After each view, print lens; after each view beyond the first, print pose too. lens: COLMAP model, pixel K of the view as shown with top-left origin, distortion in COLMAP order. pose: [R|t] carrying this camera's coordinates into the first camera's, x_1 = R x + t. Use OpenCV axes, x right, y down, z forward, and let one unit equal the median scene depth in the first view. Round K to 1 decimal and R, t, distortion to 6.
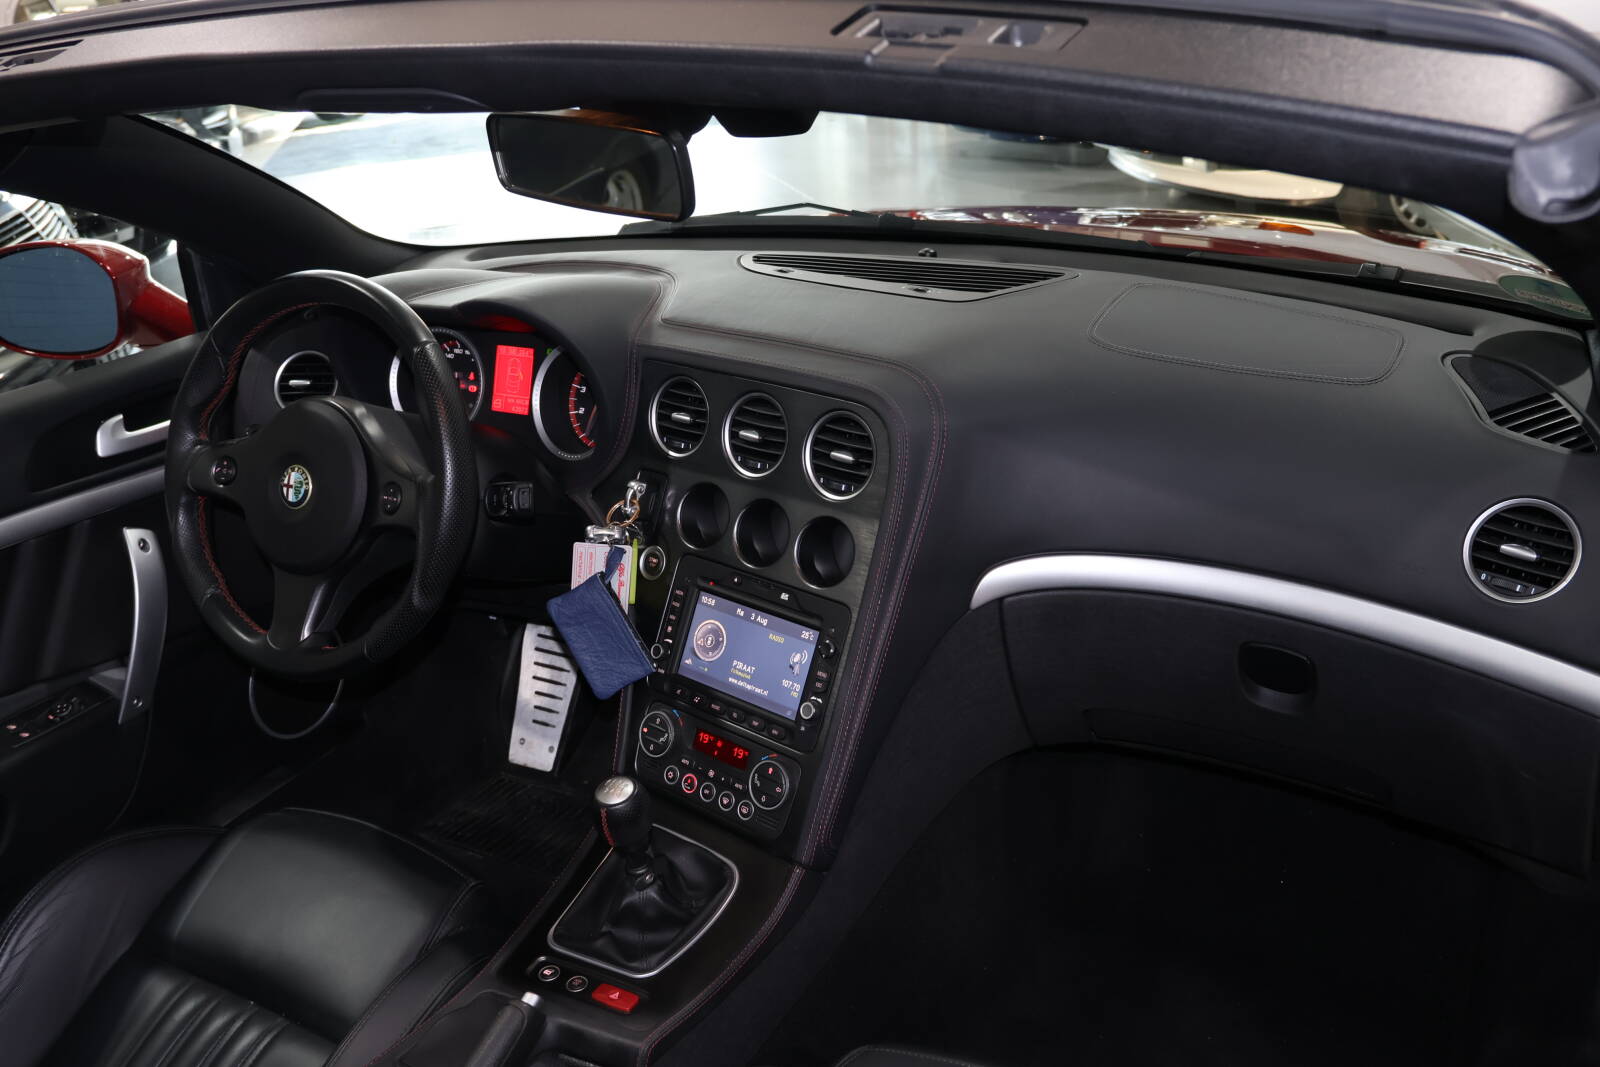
lens RADIAL K [[1340.2, 0, 800.0], [0, 1340.2, 533.5], [0, 0, 1]] dist [-0.030876, 0.022097]
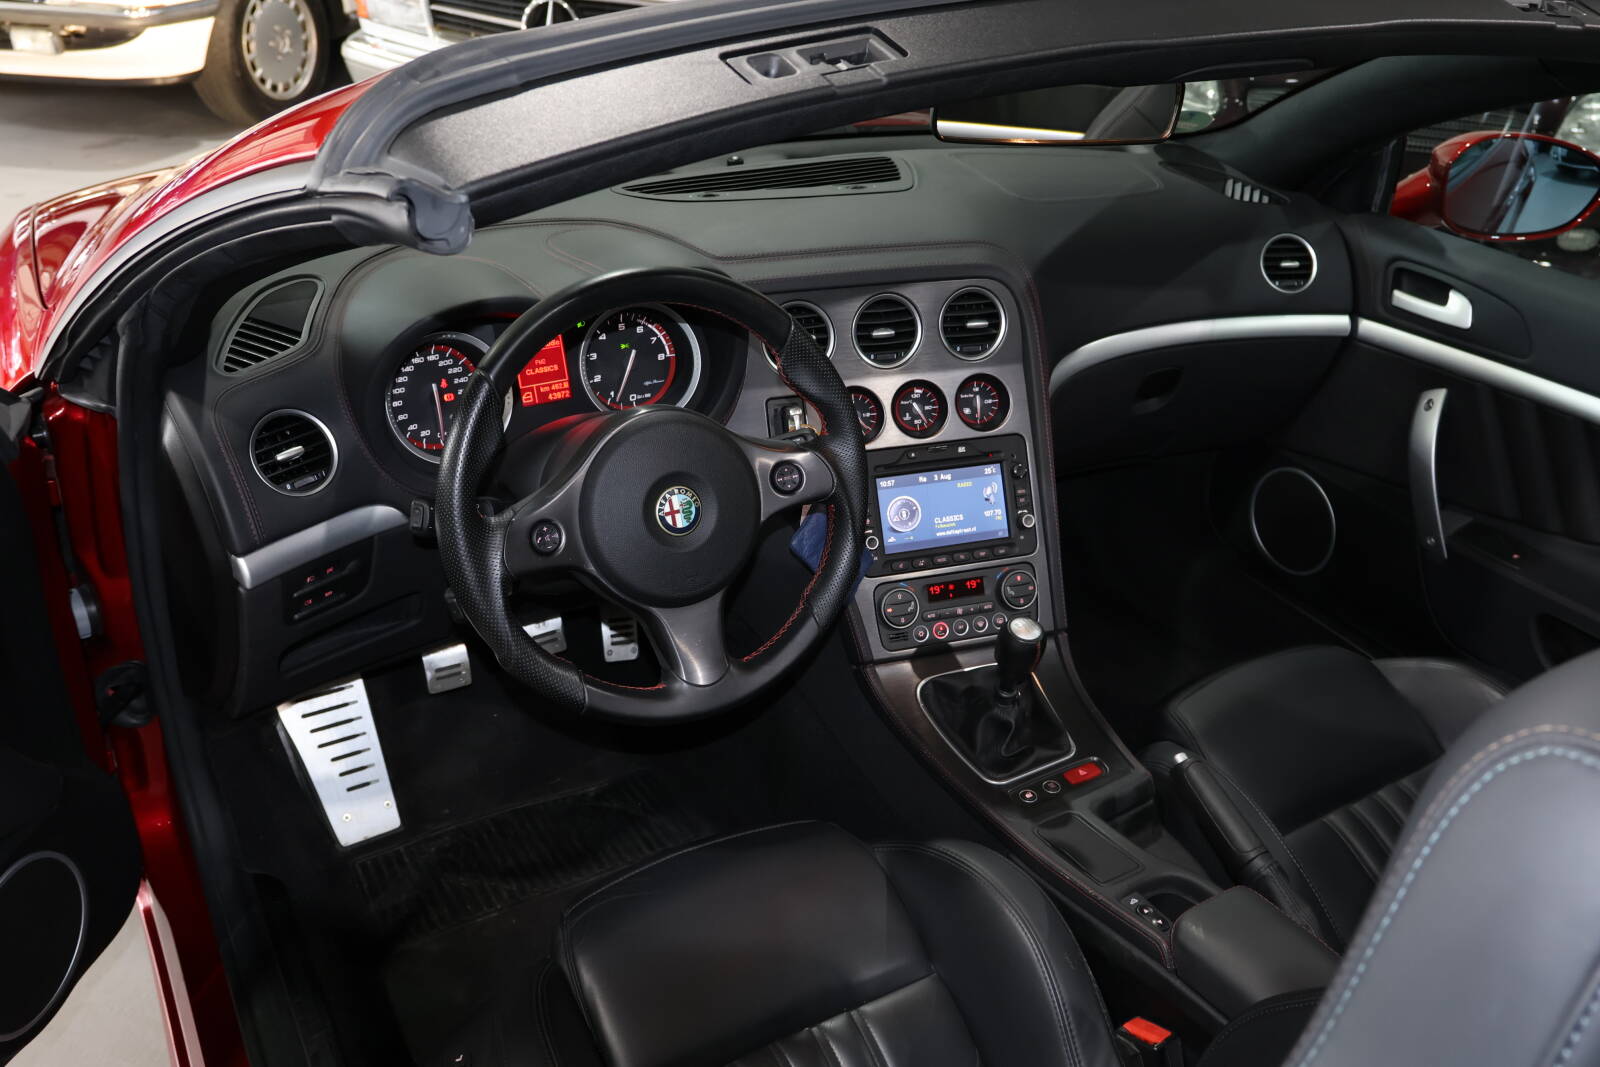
lens RADIAL K [[1340.2, 0, 800.0], [0, 1340.2, 533.5], [0, 0, 1]] dist [-0.030876, 0.022097]
pose [[0.511527, -0.362460, 0.779078, -1.043829], [0.284549, 0.926975, 0.244438, -0.217604], [-0.810785, 0.096649, 0.577310, 0.416497]]
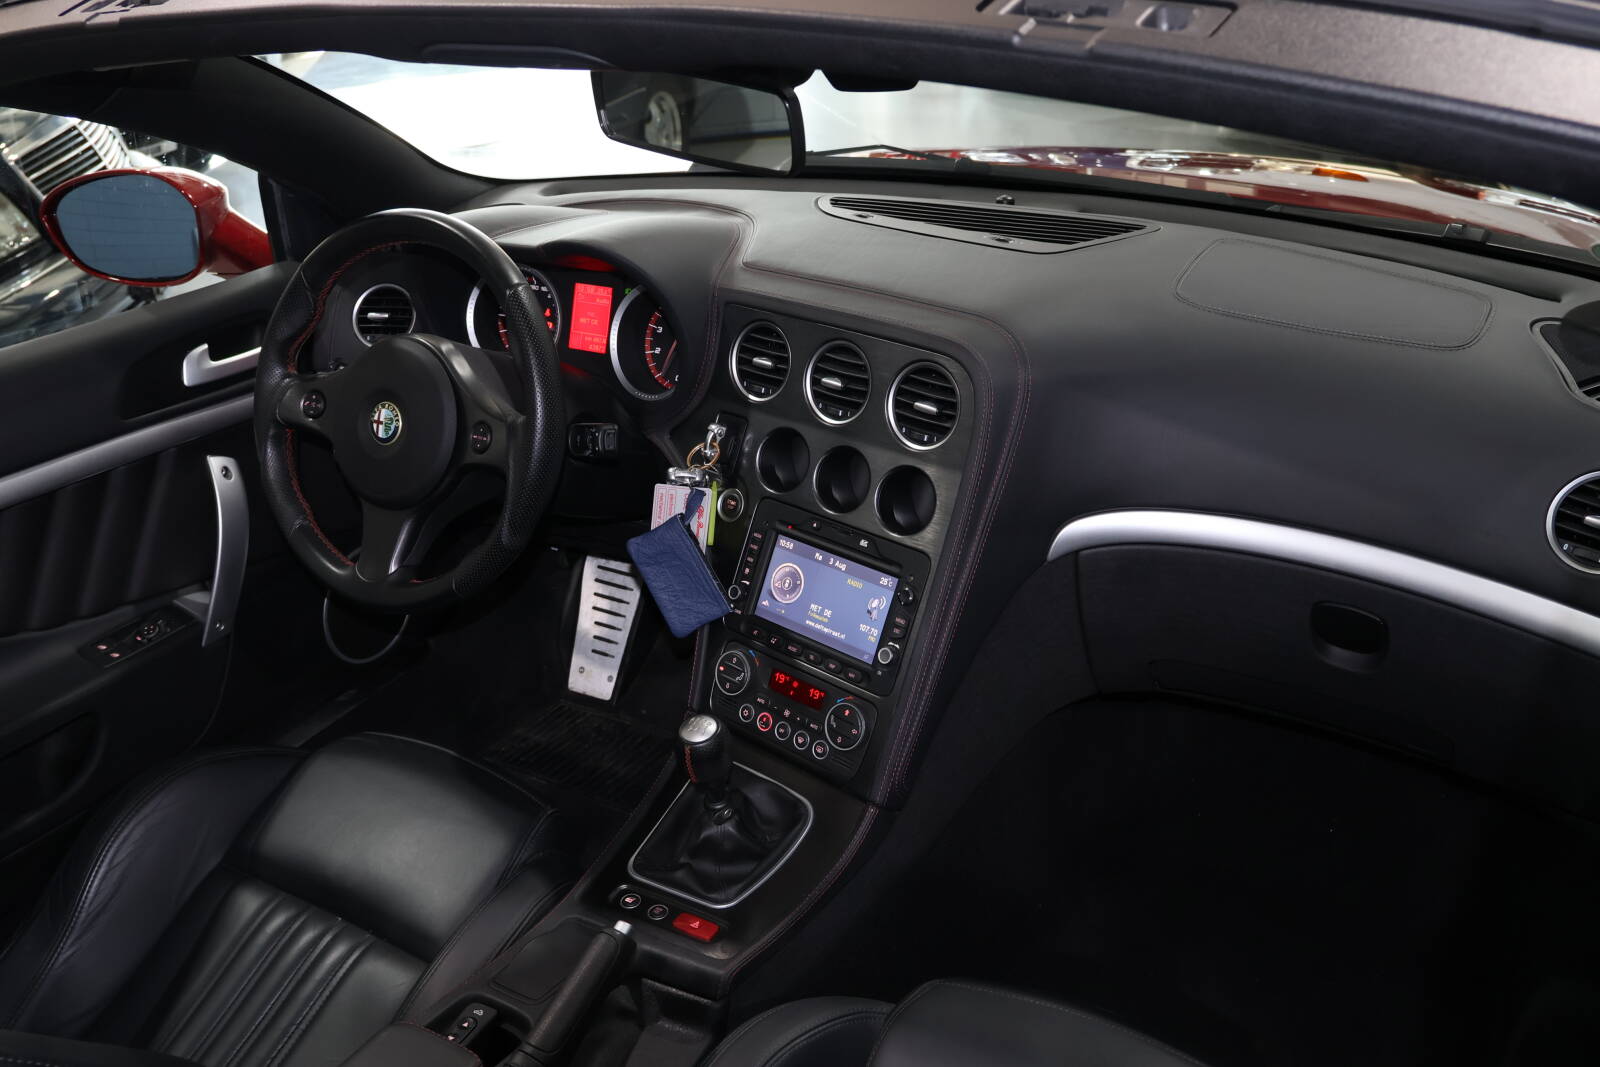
lens RADIAL K [[1340.2, 0, 800.0], [0, 1340.2, 533.5], [0, 0, 1]] dist [-0.030876, 0.022097]
pose [[0.999502, 0.025650, -0.018402, -0.040734], [-0.024586, 0.998136, 0.055856, -0.015717], [0.019801, -0.055376, 0.998269, -0.017551]]
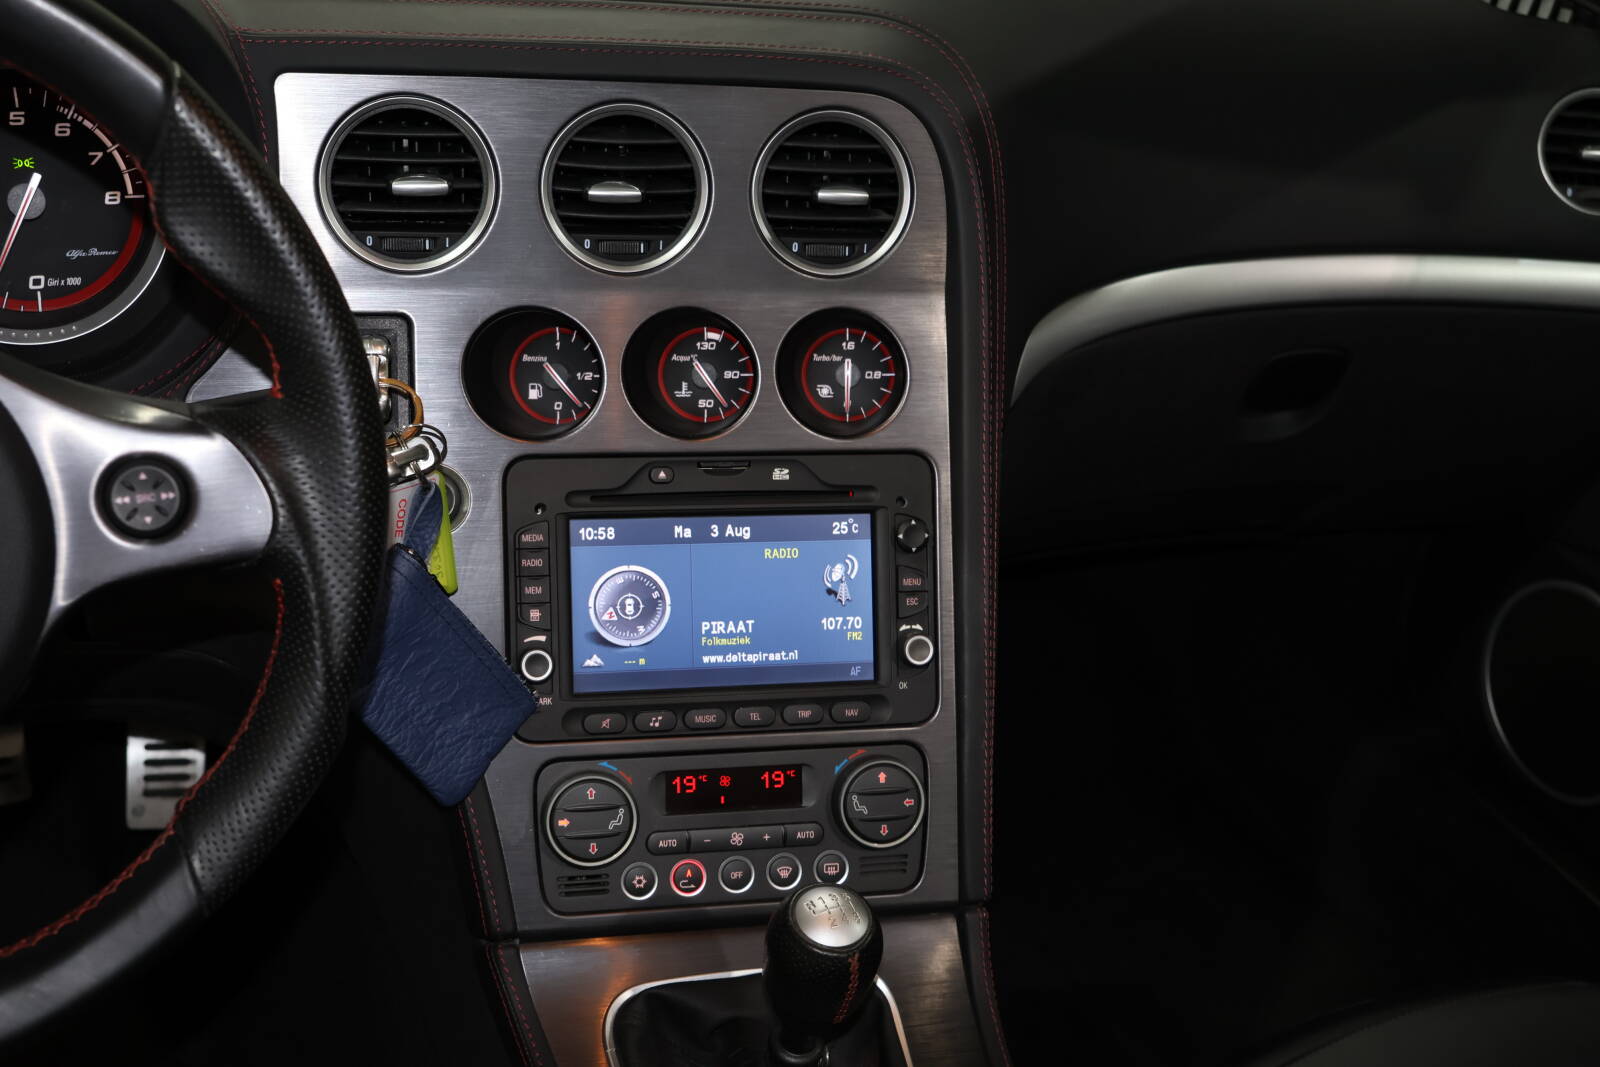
lens RADIAL K [[1924.4, 0, 800.0], [0, 1924.4, 533.5], [0, 0, 1]] dist [0.005062, 0.061797]
pose [[0.588650, -0.288523, 0.755146, -0.587667], [0.199856, 0.957082, 0.209886, -0.089354], [-0.783294, 0.027371, 0.621049, 0.505069]]
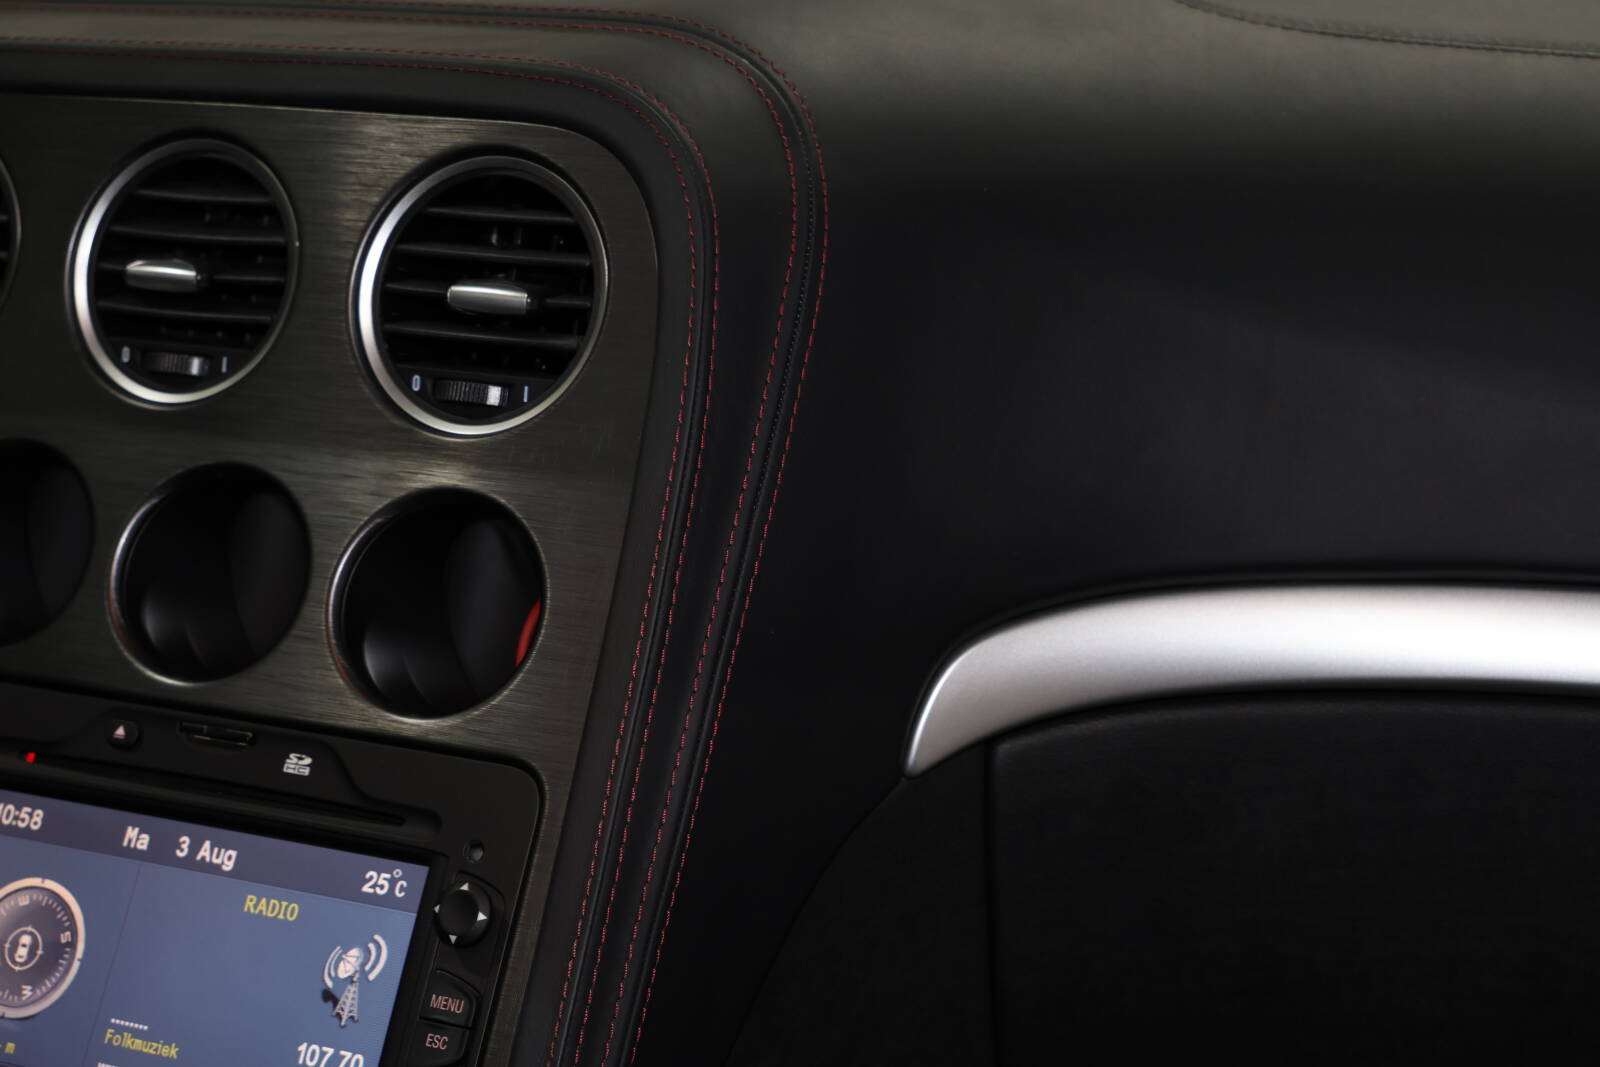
lens RADIAL K [[2557.3, 0, 800.0], [0, 2557.3, 533.5], [0, 0, 1]] dist [0.029591, 0.184364]
pose [[0.961158, -0.000155, 0.276000, -0.060840], [0.052145, 0.982092, -0.181043, 0.104176], [-0.271029, 0.188403, 0.943953, 0.409797]]
